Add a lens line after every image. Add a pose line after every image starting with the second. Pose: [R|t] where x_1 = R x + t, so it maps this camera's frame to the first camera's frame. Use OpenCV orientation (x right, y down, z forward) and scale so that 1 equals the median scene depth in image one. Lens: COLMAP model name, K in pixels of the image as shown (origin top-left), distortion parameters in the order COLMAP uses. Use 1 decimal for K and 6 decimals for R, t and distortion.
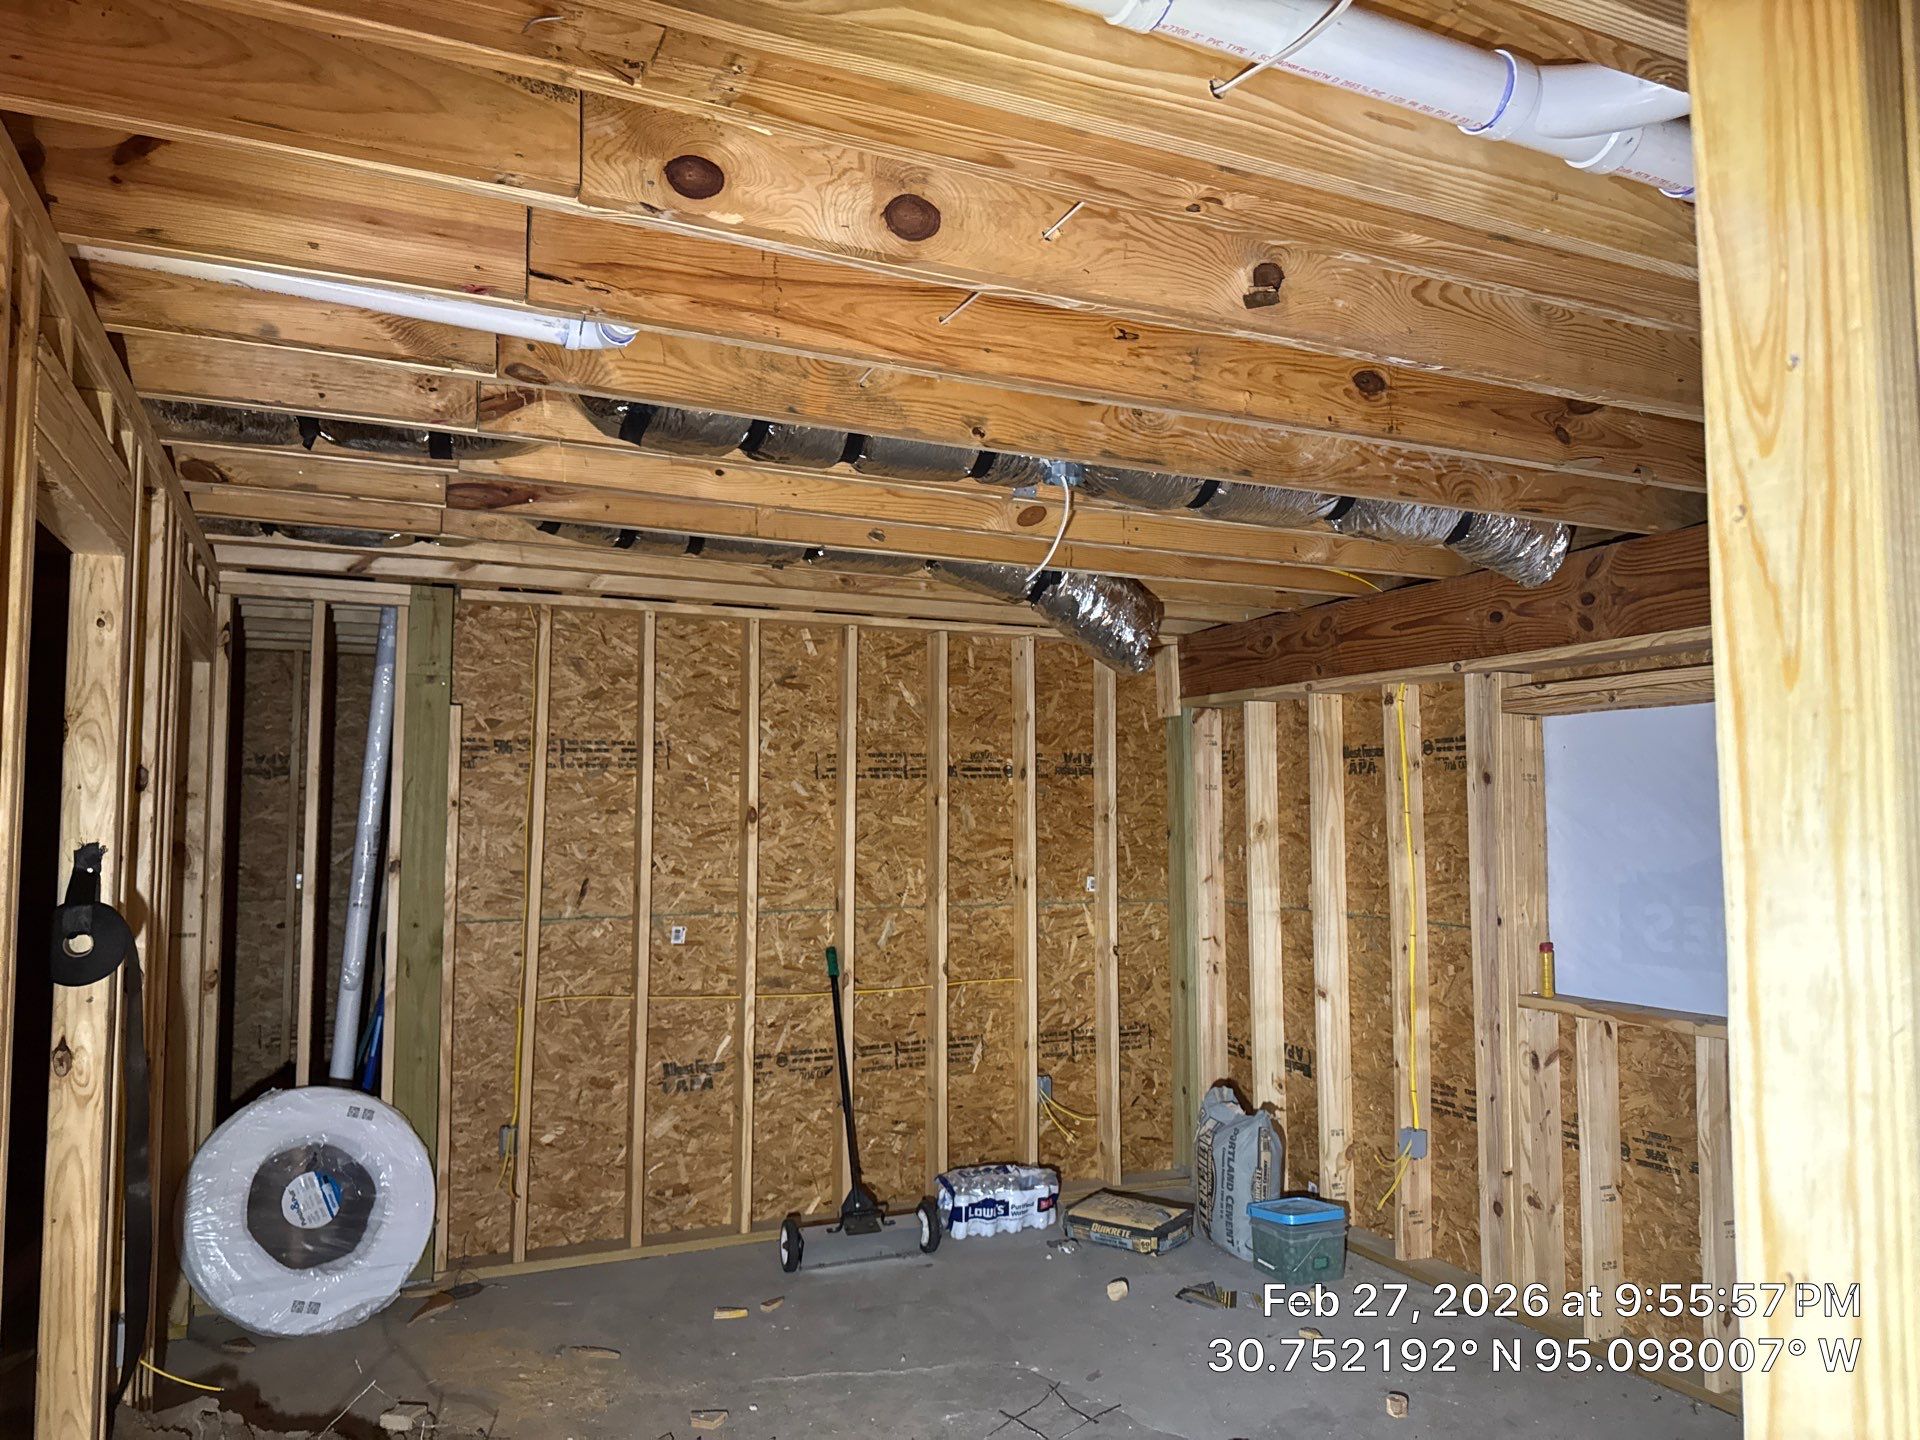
lens RADIAL K [[1359.5, 0, 972.5], [0, 1359.5, 703.0], [0, 0, 1]] dist [0.091621, -0.124932]
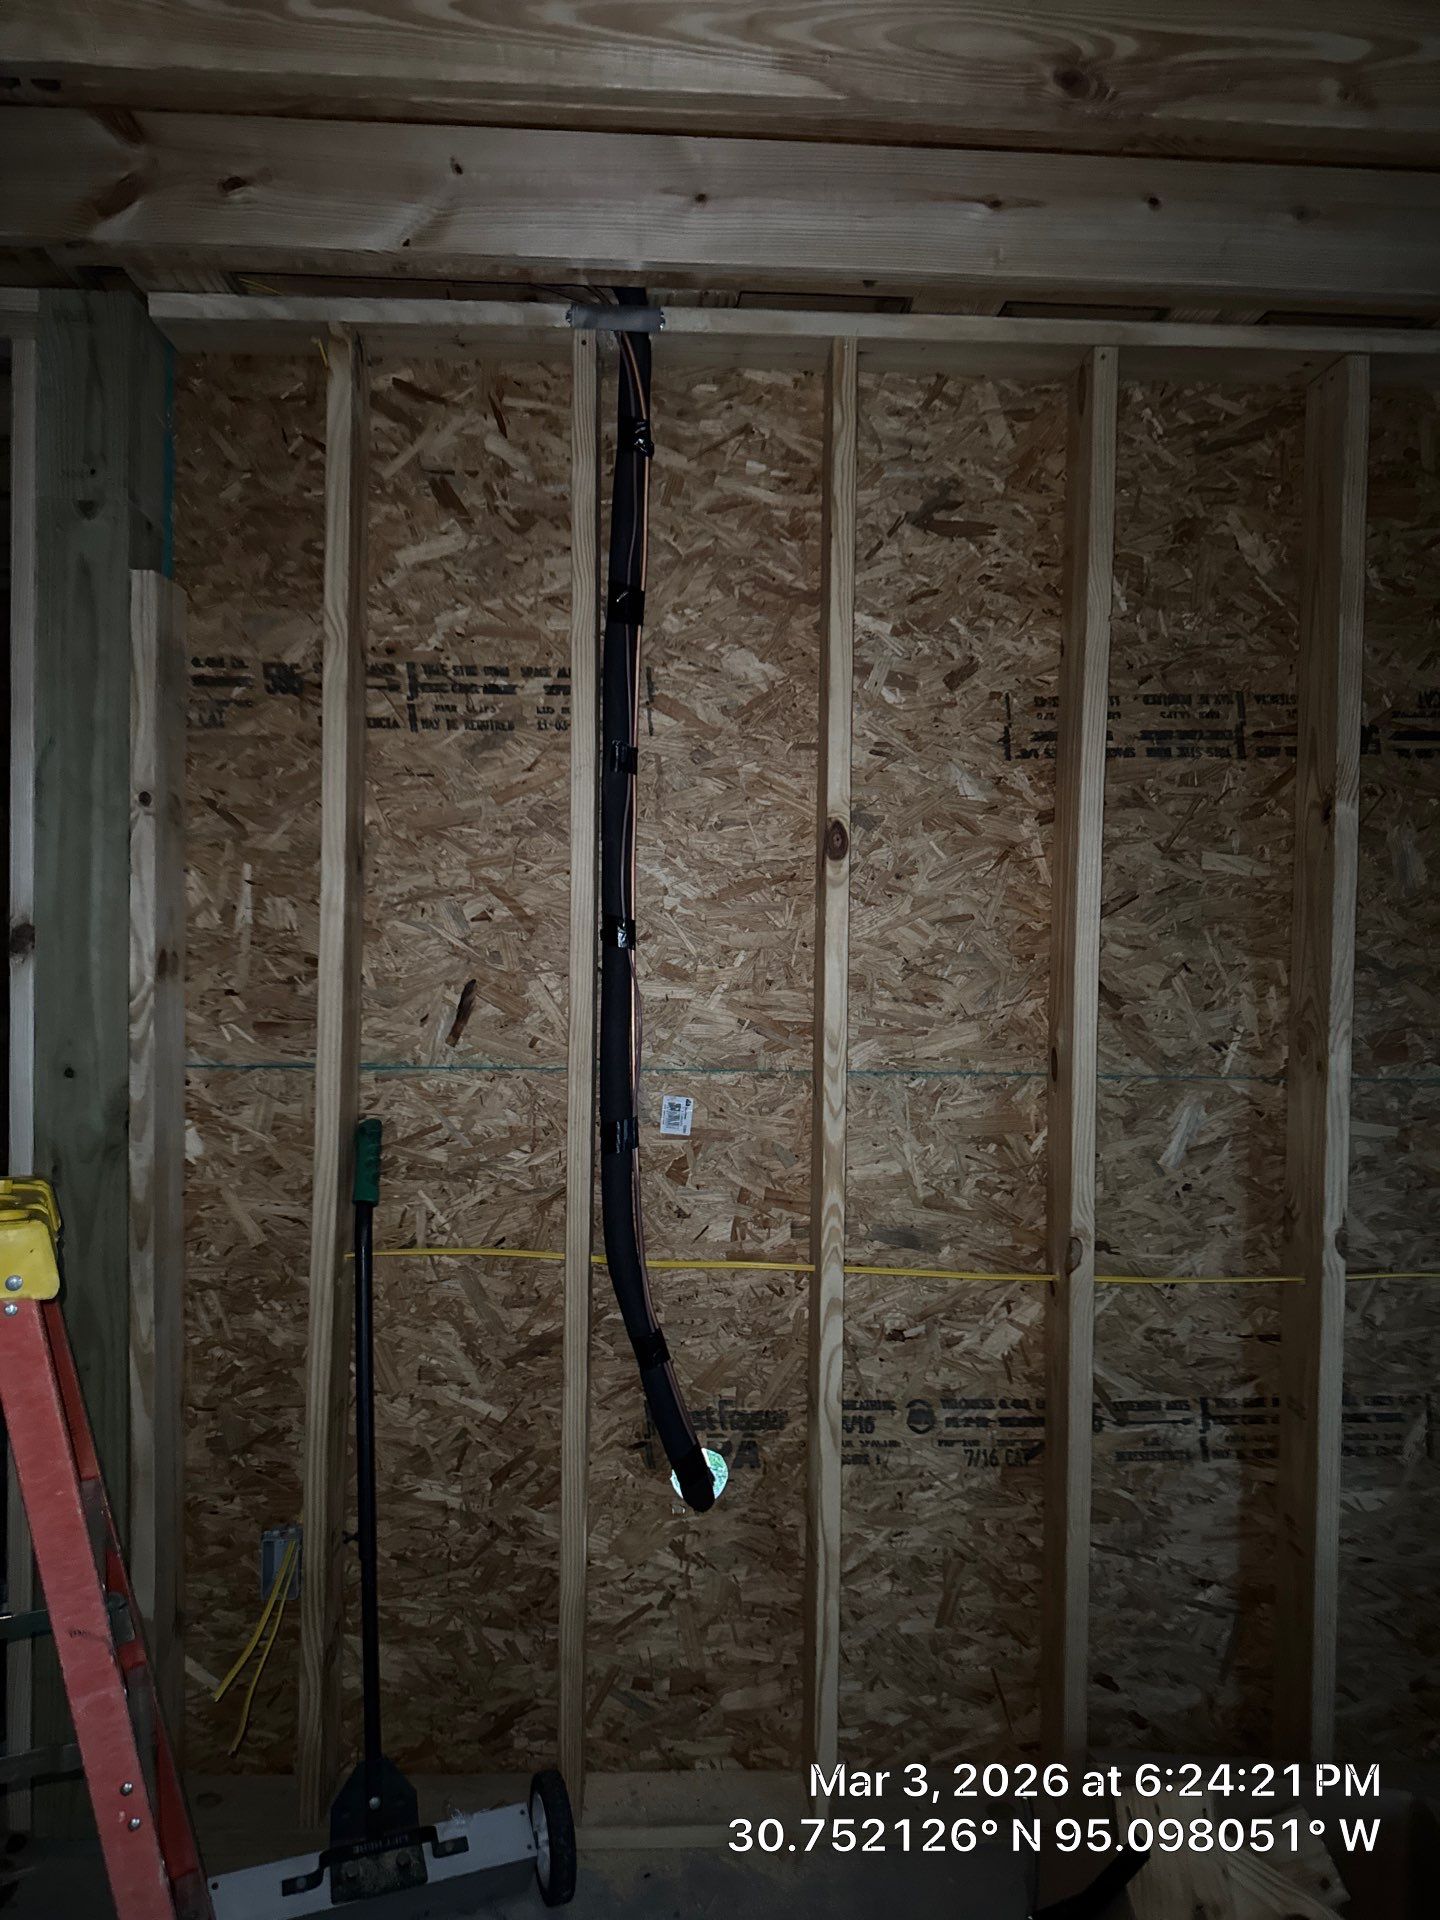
lens RADIAL K [[1359.5, 0, 711.0], [0, 1359.5, 952.7], [0, 0, 1]] dist [0.091621, -0.124932]
pose [[0.926808, 0.022913, -0.374836, -0.043849], [0.016058, 0.994806, 0.100515, 0.074836], [0.375192, -0.099177, 0.921626, 0.612211]]
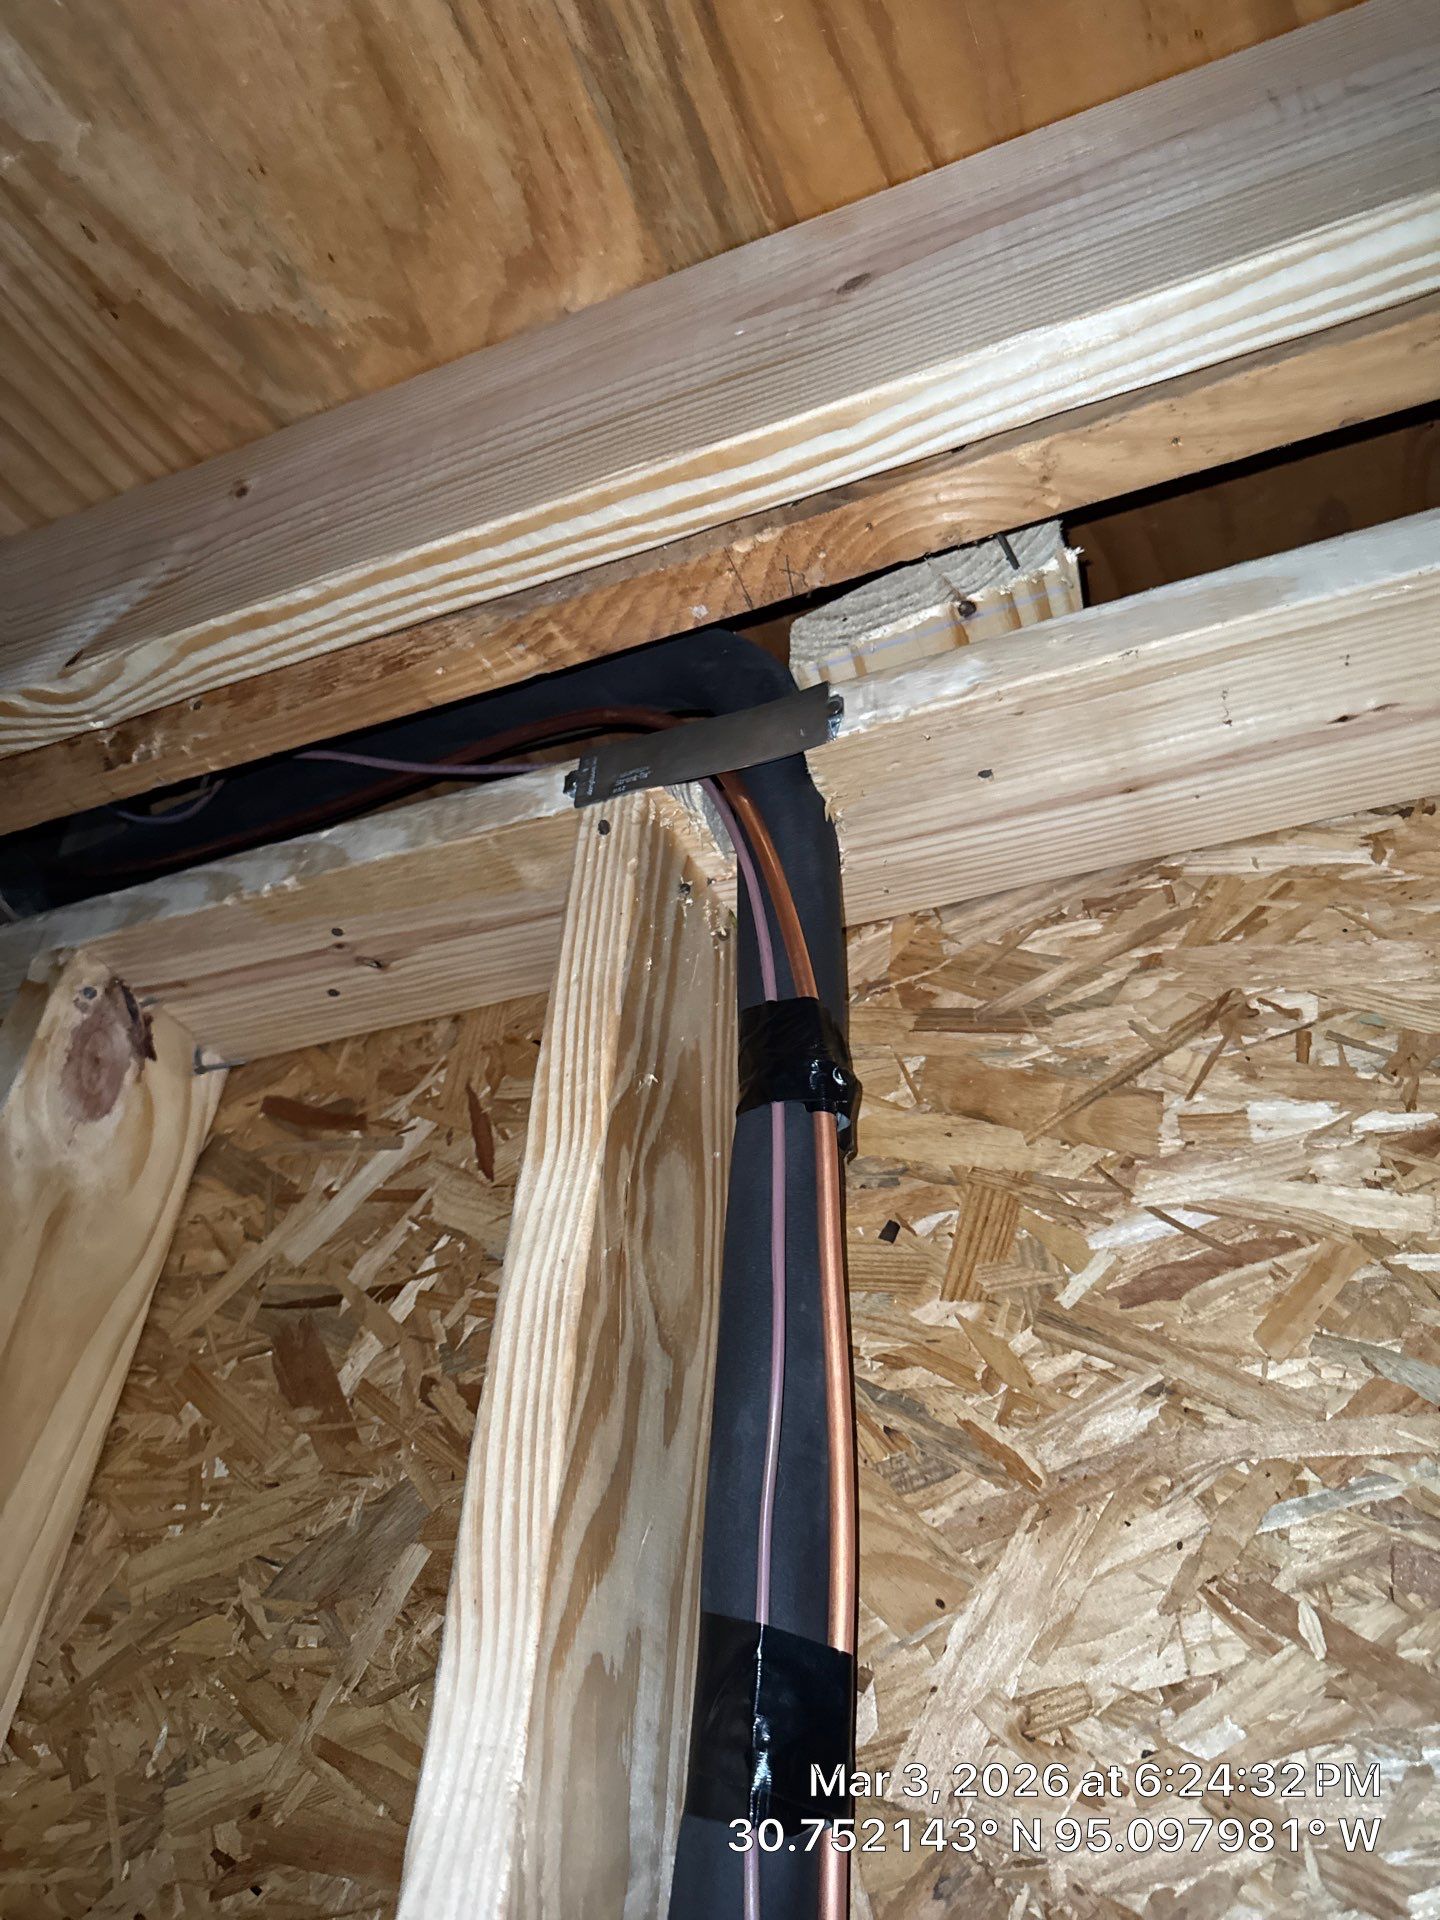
lens RADIAL K [[1359.5, 0, 713.8], [0, 1359.5, 999.5], [0, 0, 1]] dist [0.091621, -0.124932]
pose [[0.675898, -0.399781, -0.619142, -0.154070], [0.004861, 0.842490, -0.538690, 0.019260], [0.736979, 0.361090, 0.571380, 0.927247]]
